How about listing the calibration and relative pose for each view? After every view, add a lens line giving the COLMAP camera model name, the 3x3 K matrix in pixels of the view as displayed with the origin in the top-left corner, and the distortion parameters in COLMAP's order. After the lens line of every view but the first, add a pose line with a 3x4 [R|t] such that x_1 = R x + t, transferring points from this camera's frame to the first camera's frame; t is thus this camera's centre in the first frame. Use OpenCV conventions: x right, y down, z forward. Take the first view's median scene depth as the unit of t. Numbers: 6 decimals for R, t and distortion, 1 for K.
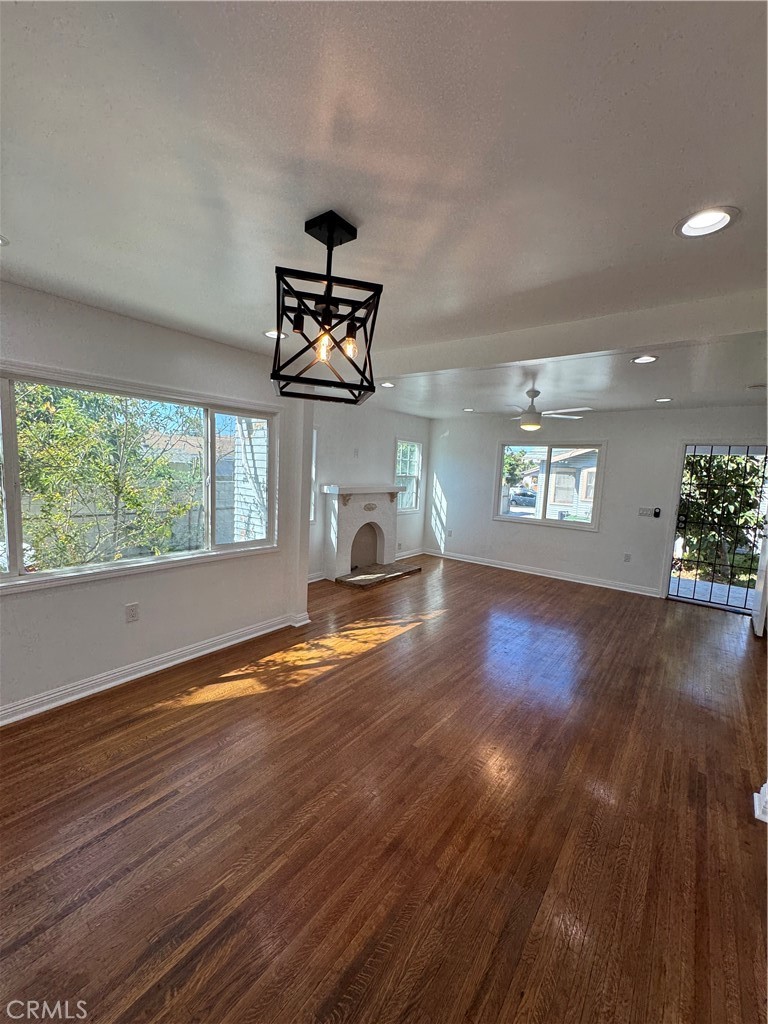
lens RADIAL K [[407.0, 0, 385.0], [0, 407.0, 511.6], [0, 0, 1]] dist [0.000163, -0.003314]
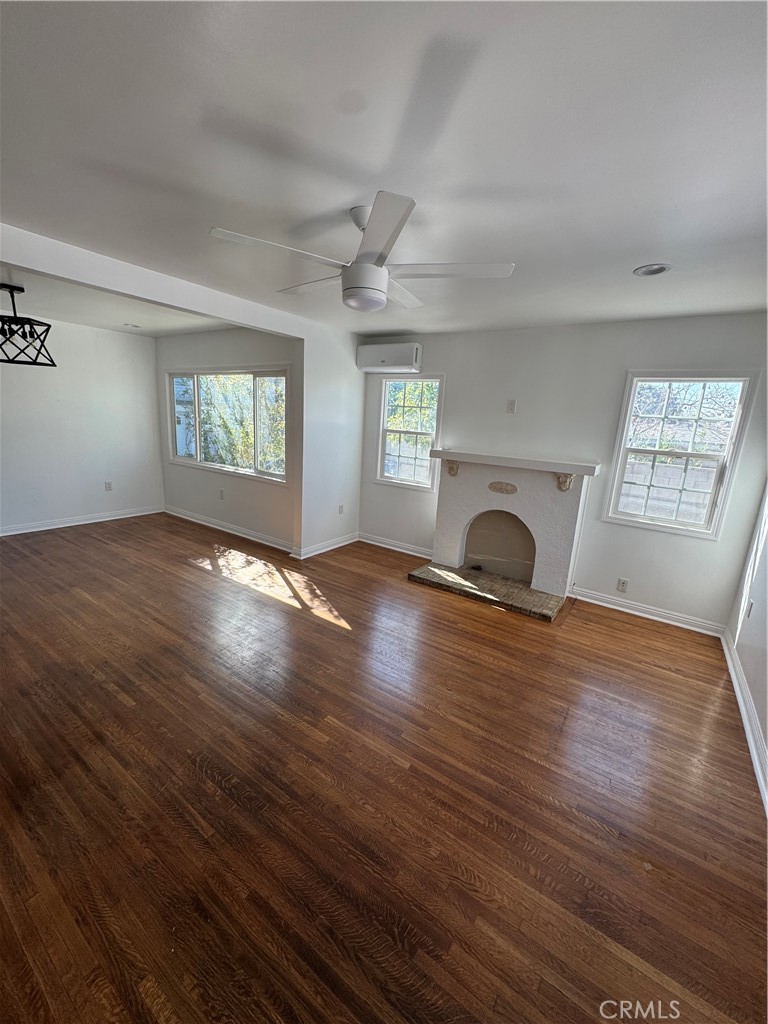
lens RADIAL K [[407.0, 0, 385.0], [0, 407.0, 511.6], [0, 0, 1]] dist [0.000163, -0.003314]
pose [[0.061472, 0.178823, -0.981959, 1.031832], [-0.165922, 0.971961, 0.166615, -0.087402], [0.984221, 0.152687, 0.089419, 1.287094]]
